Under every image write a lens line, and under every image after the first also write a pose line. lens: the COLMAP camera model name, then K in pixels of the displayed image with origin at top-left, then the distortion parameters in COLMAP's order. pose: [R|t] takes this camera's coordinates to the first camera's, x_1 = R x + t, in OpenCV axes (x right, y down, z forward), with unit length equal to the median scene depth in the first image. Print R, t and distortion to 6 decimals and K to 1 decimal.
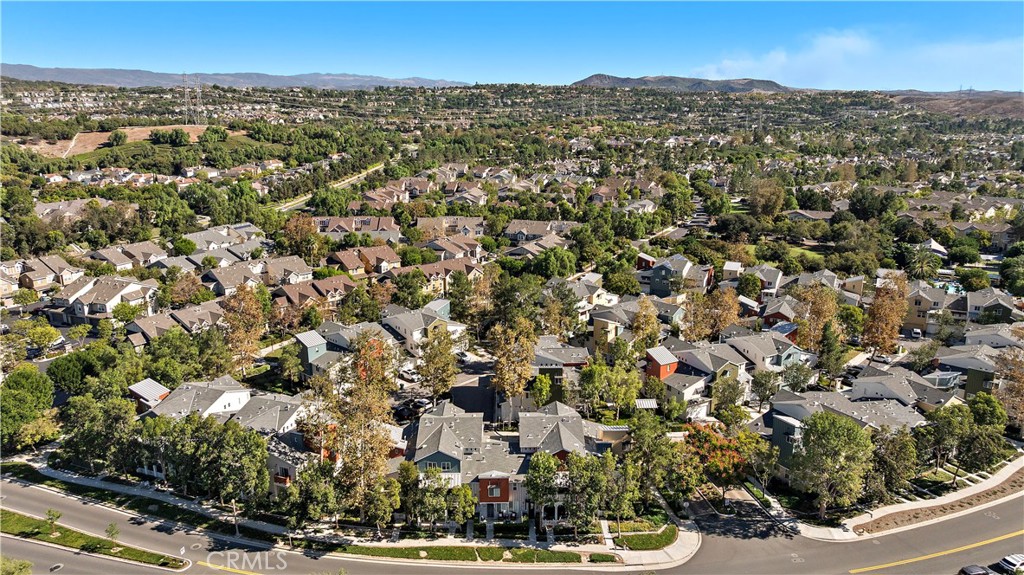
lens RADIAL K [[699.5, 0, 512.0], [0, 699.5, 287.5], [0, 0, 1]] dist [-0.010087, -0.001620]
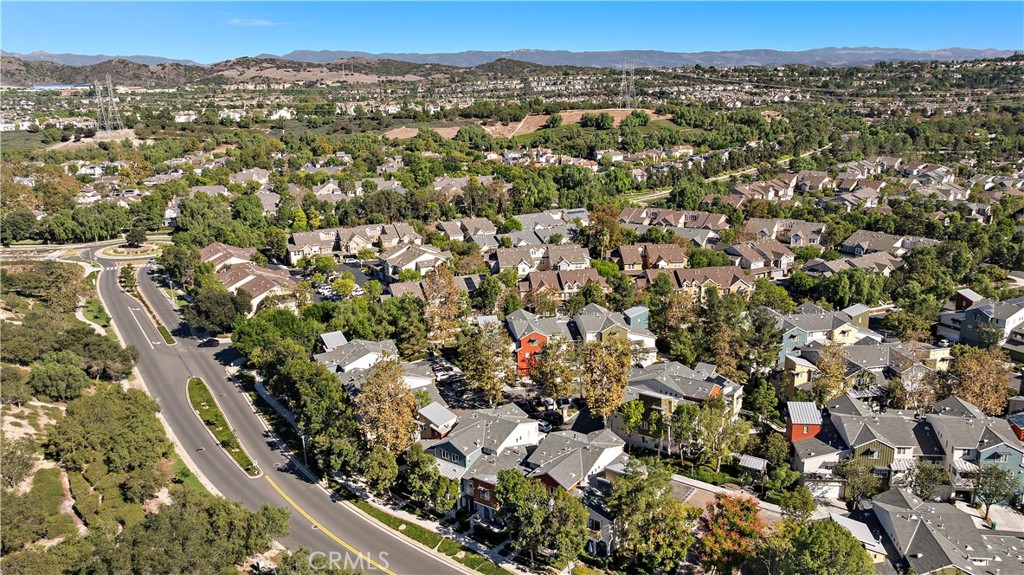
lens RADIAL K [[744.7, 0, 536.0], [0, 744.7, 289.3], [0, 0, 1]] dist [-0.021402, 0.002791]
pose [[0.813724, 0.140460, -0.564024, 0.596419], [-0.131740, 0.989679, 0.056399, -0.075500], [0.566125, 0.028412, 0.823830, 0.134172]]
